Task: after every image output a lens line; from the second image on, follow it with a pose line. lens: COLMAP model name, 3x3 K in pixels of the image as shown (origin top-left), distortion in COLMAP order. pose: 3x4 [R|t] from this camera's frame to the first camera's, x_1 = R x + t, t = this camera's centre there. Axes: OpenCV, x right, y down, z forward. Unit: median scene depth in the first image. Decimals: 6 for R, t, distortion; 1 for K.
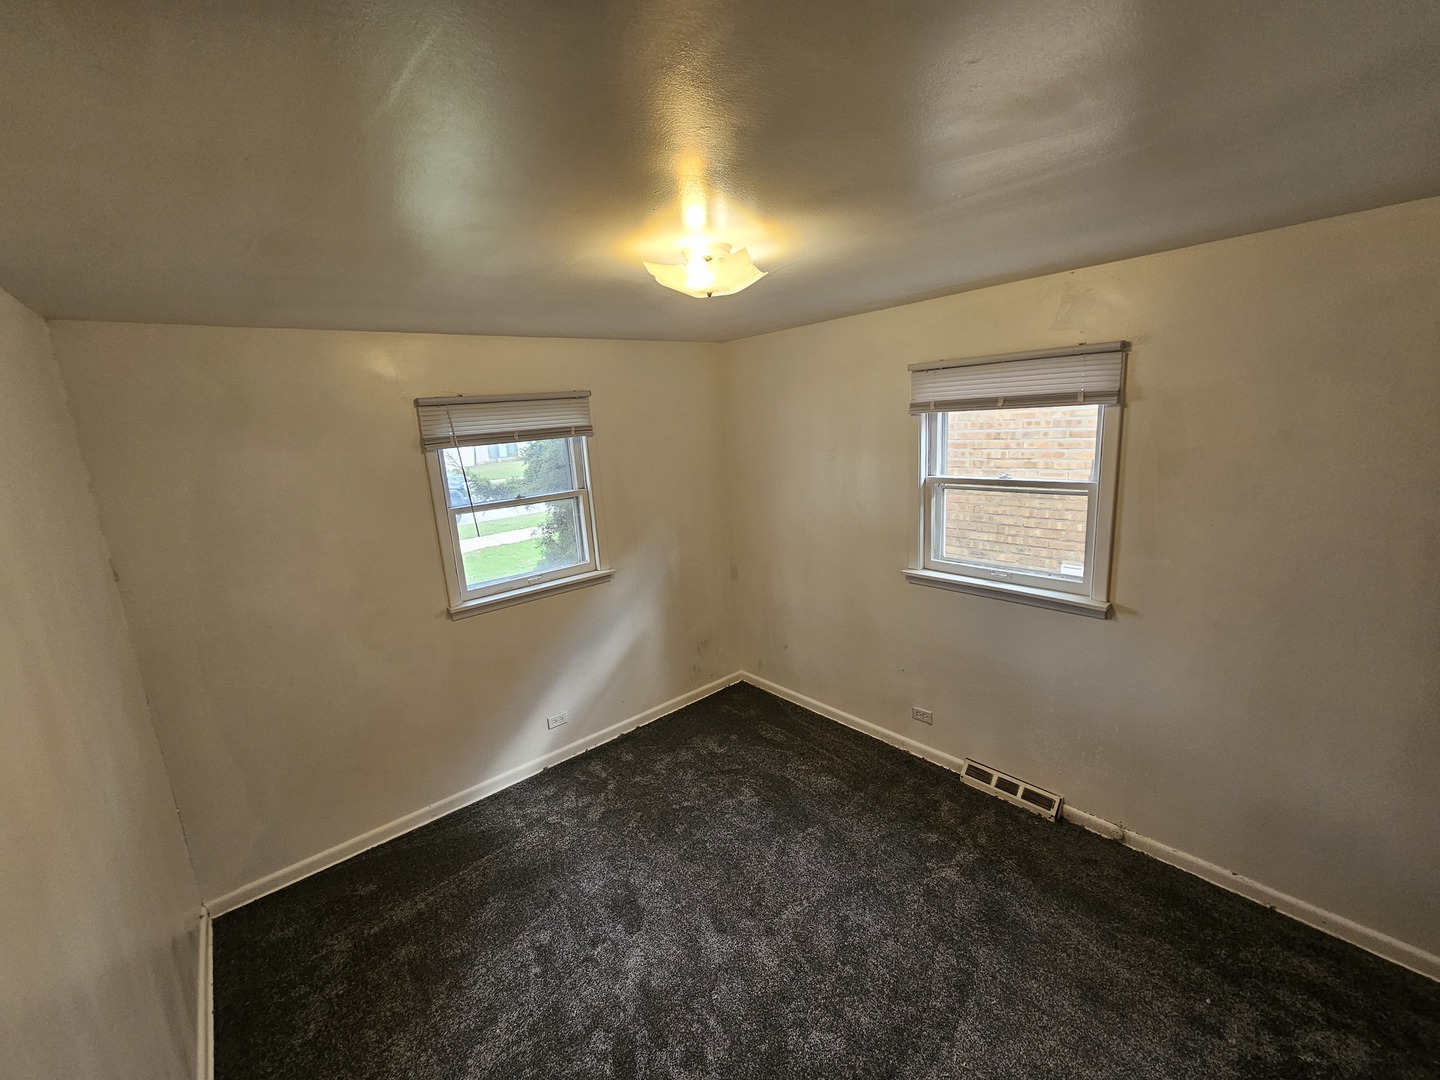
lens RADIAL K [[588.9, 0, 720.0], [0, 588.9, 540.0], [0, 0, 1]] dist [-0.002084, 0.000212]
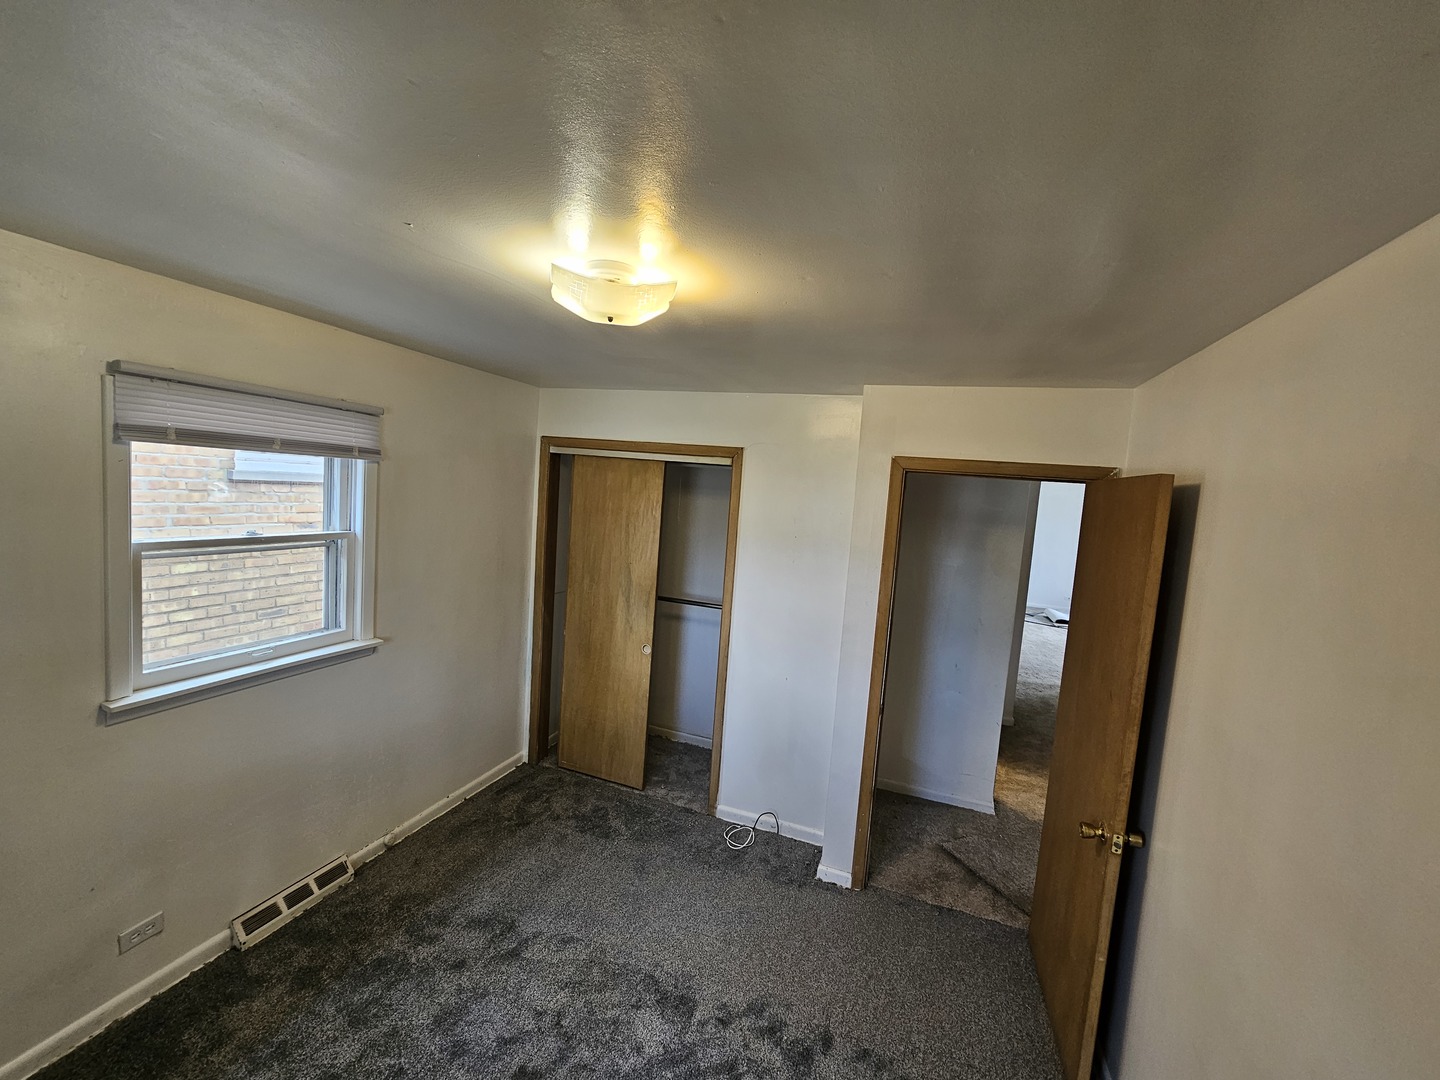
lens RADIAL K [[588.9, 0, 720.0], [0, 588.9, 540.0], [0, 0, 1]] dist [-0.002084, 0.000212]
pose [[-0.495892, -0.049683, 0.866962, -0.545480], [0.134377, 0.981946, 0.133134, -0.119764], [-0.857924, 0.182520, -0.480263, 0.836496]]
